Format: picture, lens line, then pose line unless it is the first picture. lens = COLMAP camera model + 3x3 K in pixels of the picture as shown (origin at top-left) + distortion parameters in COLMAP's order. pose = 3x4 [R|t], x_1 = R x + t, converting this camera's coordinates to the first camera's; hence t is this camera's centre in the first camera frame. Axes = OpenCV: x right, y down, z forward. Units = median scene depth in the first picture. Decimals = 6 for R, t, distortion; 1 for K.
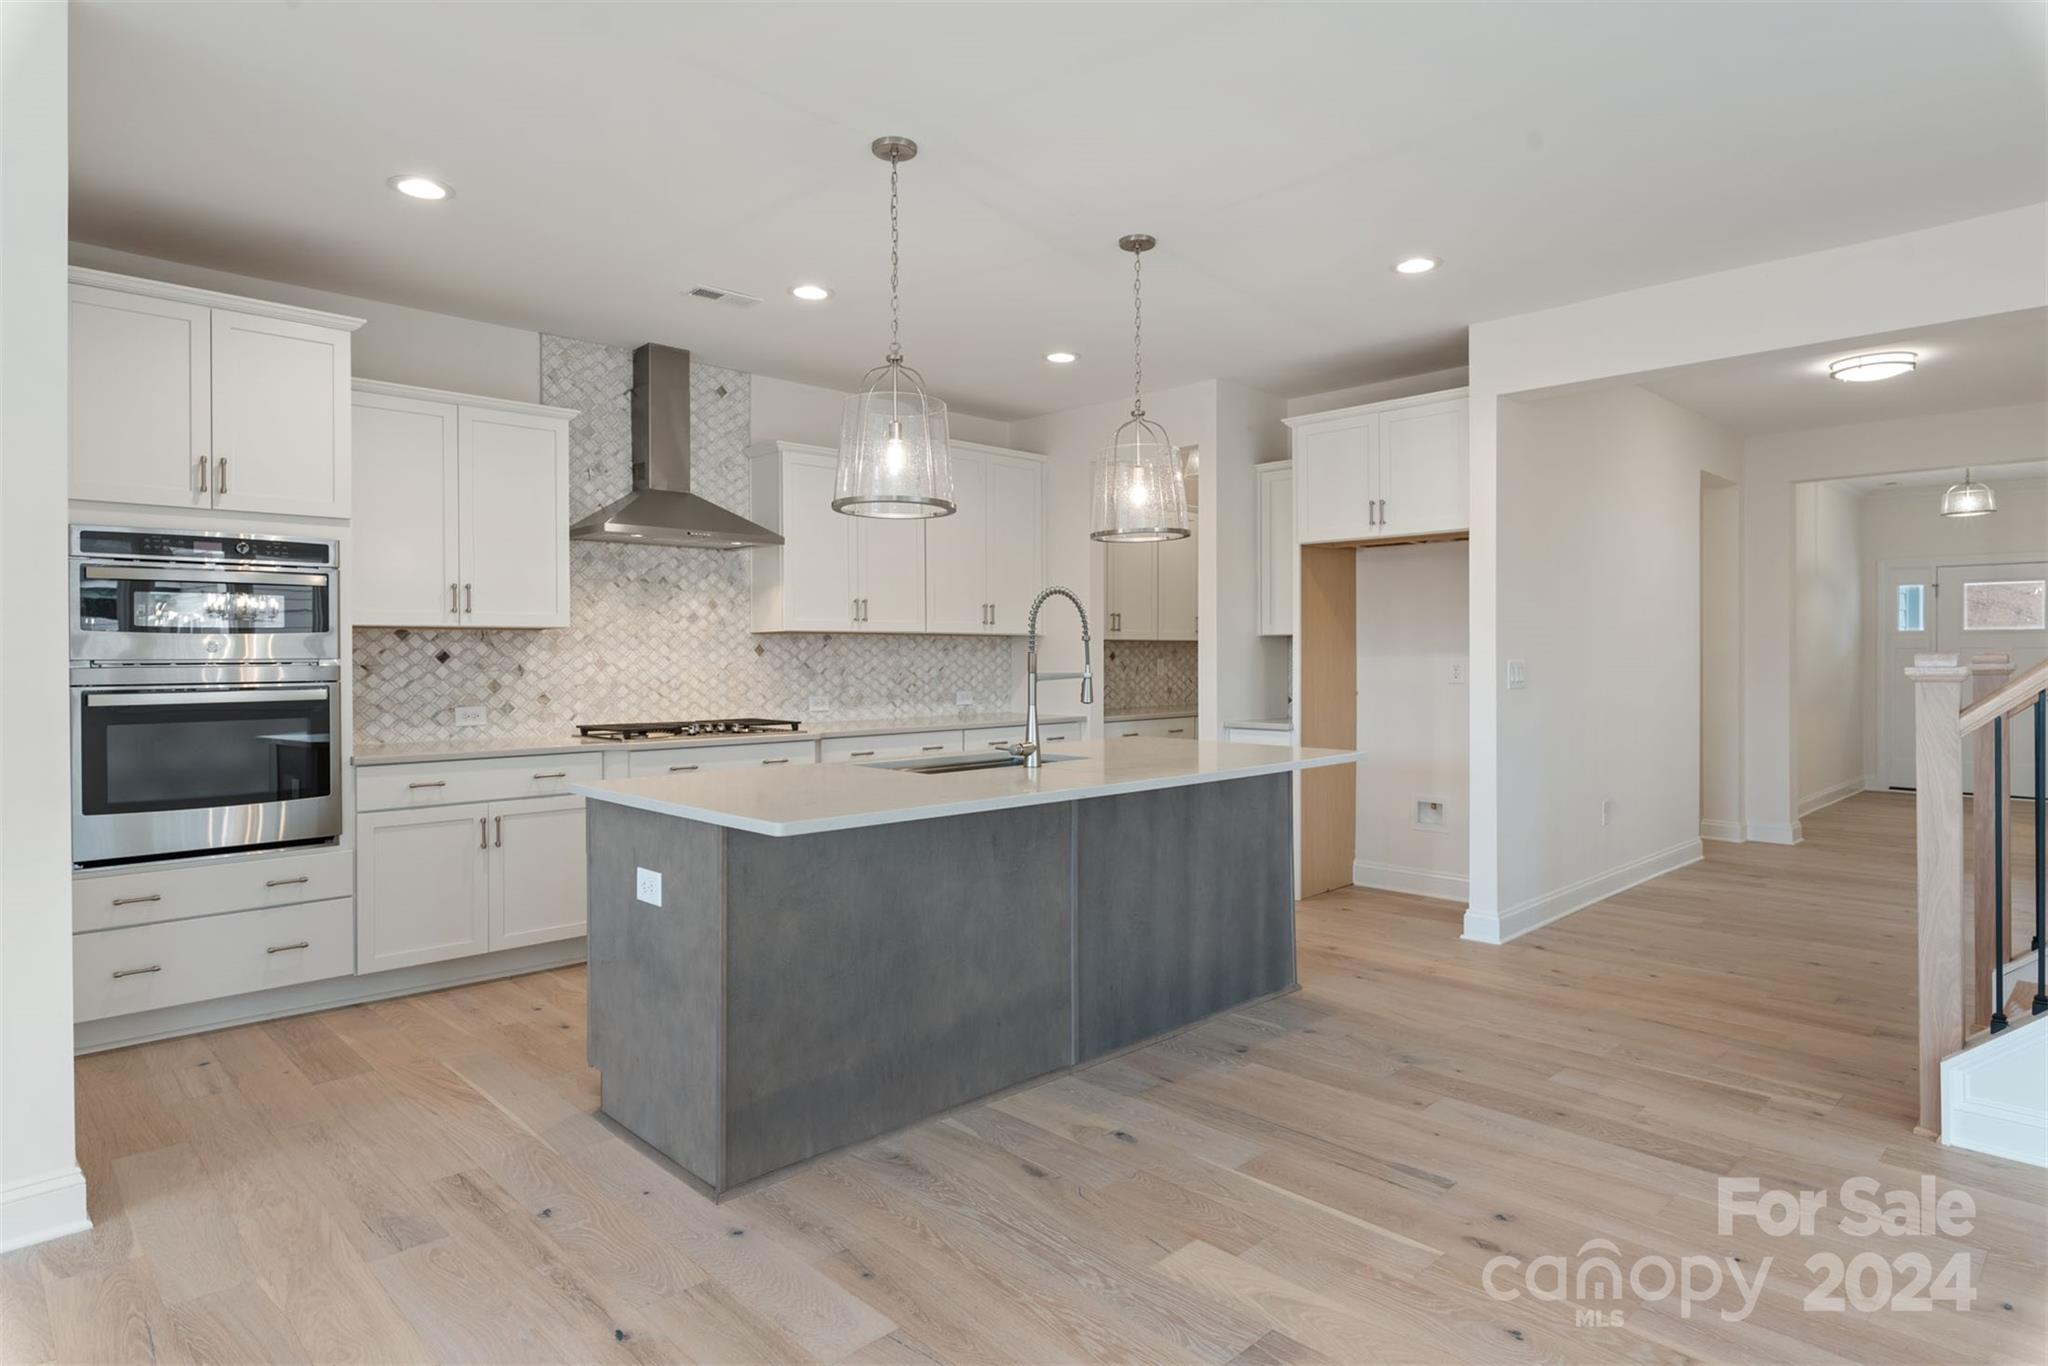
lens RADIAL K [[1140.3, 0, 1035.5], [0, 1140.3, 656.6], [0, 0, 1]] dist [0.001838, -0.005400]
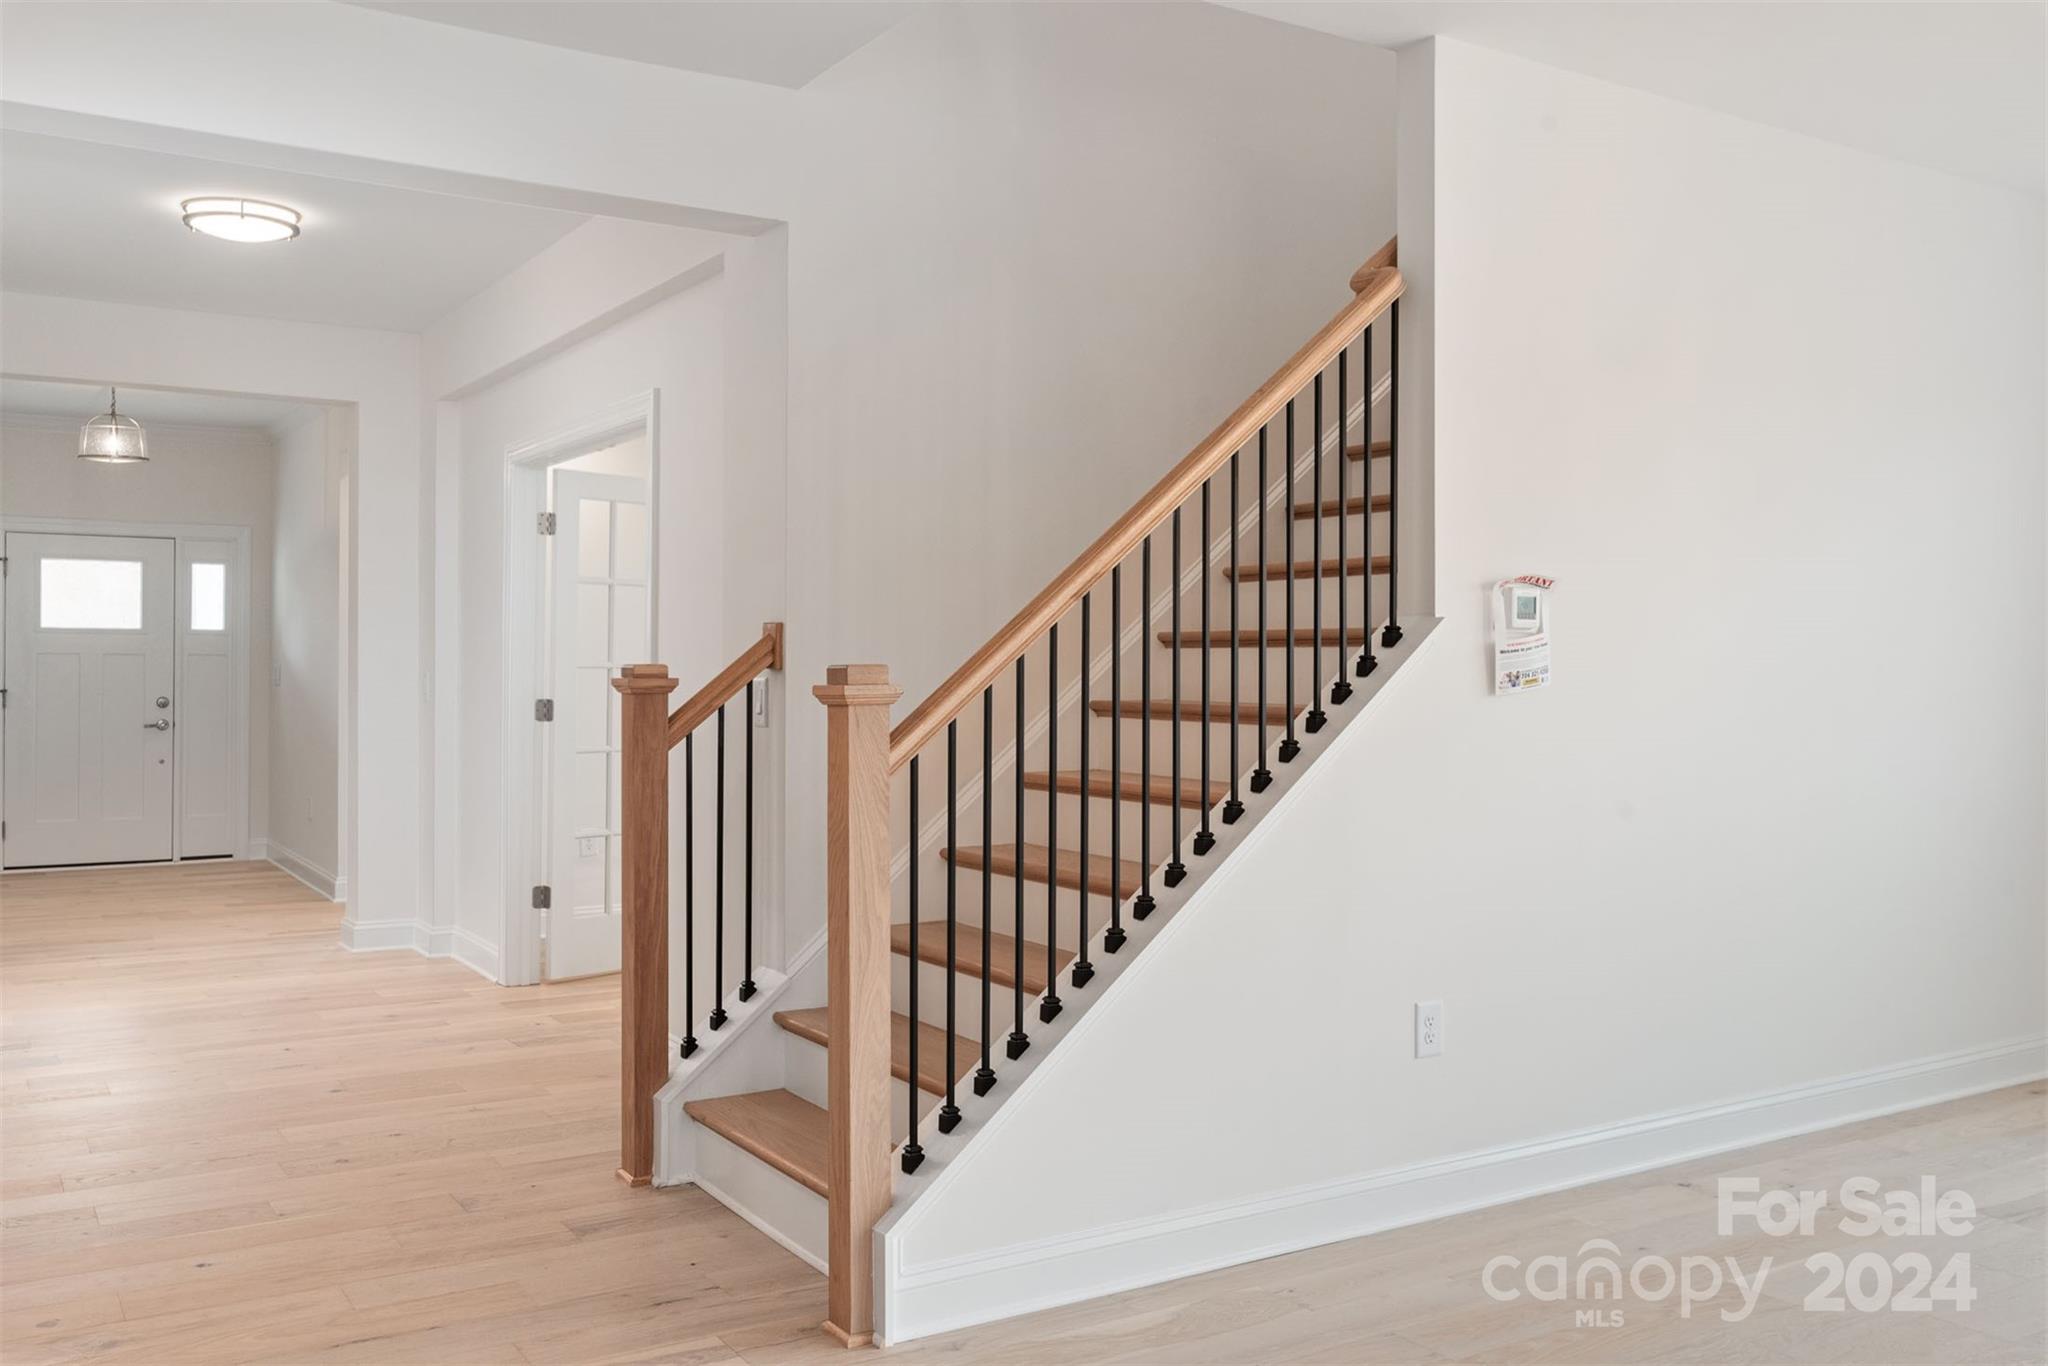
lens RADIAL K [[1732.3, 0, 1017.8], [0, 1732.3, 663.0], [0, 0, 1]] dist [0.006157, 0.000110]
pose [[0.220339, 0.004182, 0.975414, -0.134452], [-0.004847, 0.999983, -0.003193, -0.001465], [-0.975411, -0.004025, 0.220356, 0.352439]]
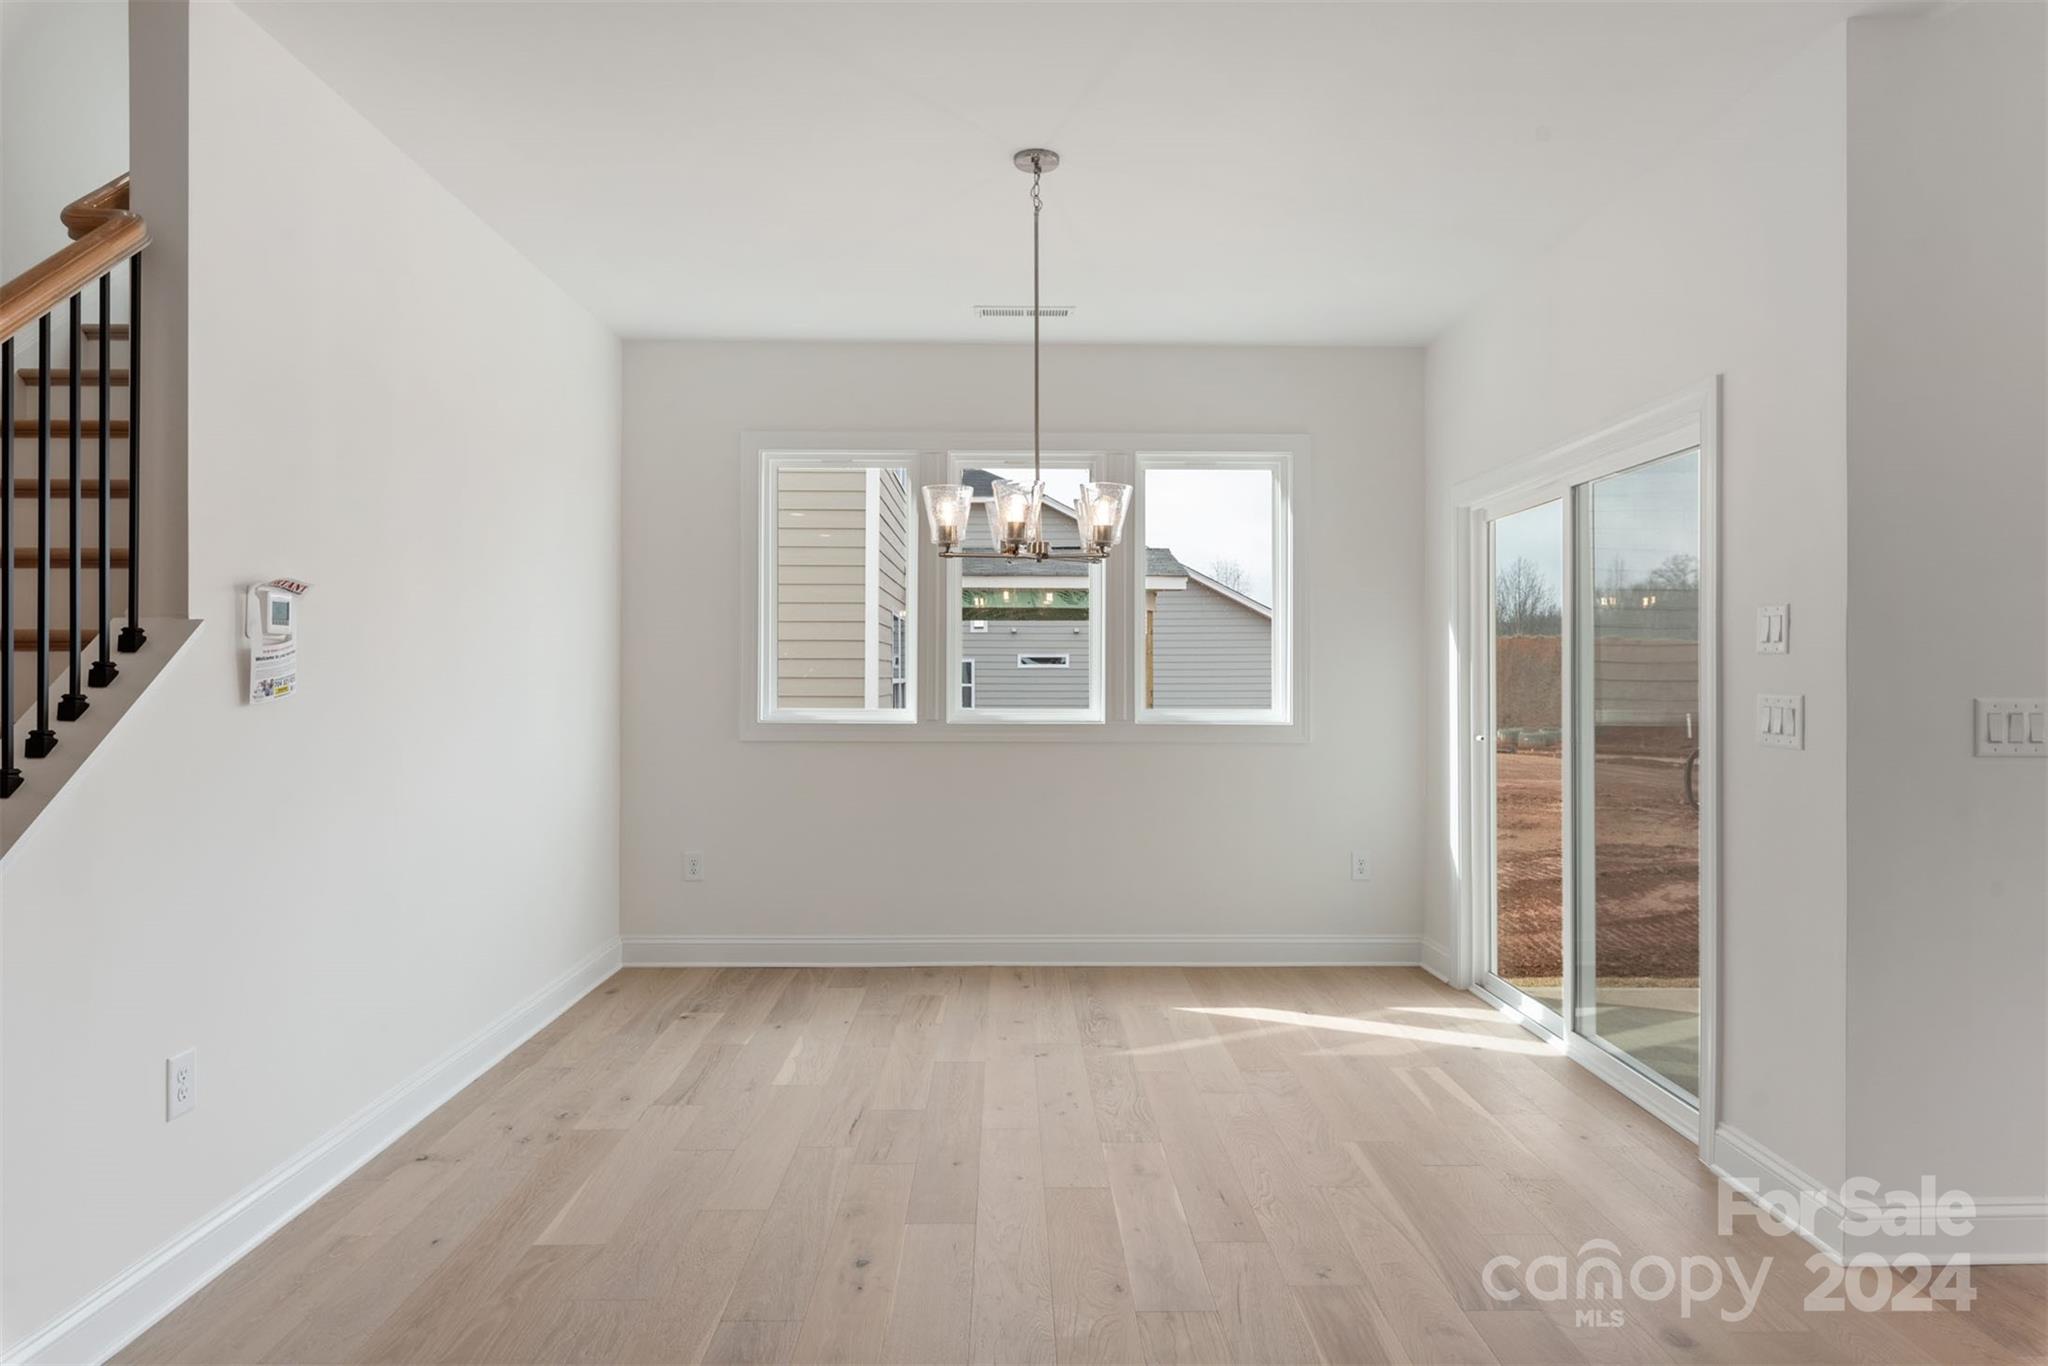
lens RADIAL K [[1237.6, 0, 1028.3], [0, 1237.6, 665.0], [0, 0, 1]] dist [0.003559, -0.004725]
pose [[-0.725691, 0.007669, 0.687978, 0.059213], [0.000686, 0.999945, -0.010423, -0.001747], [-0.688021, -0.007092, -0.725656, 0.458470]]
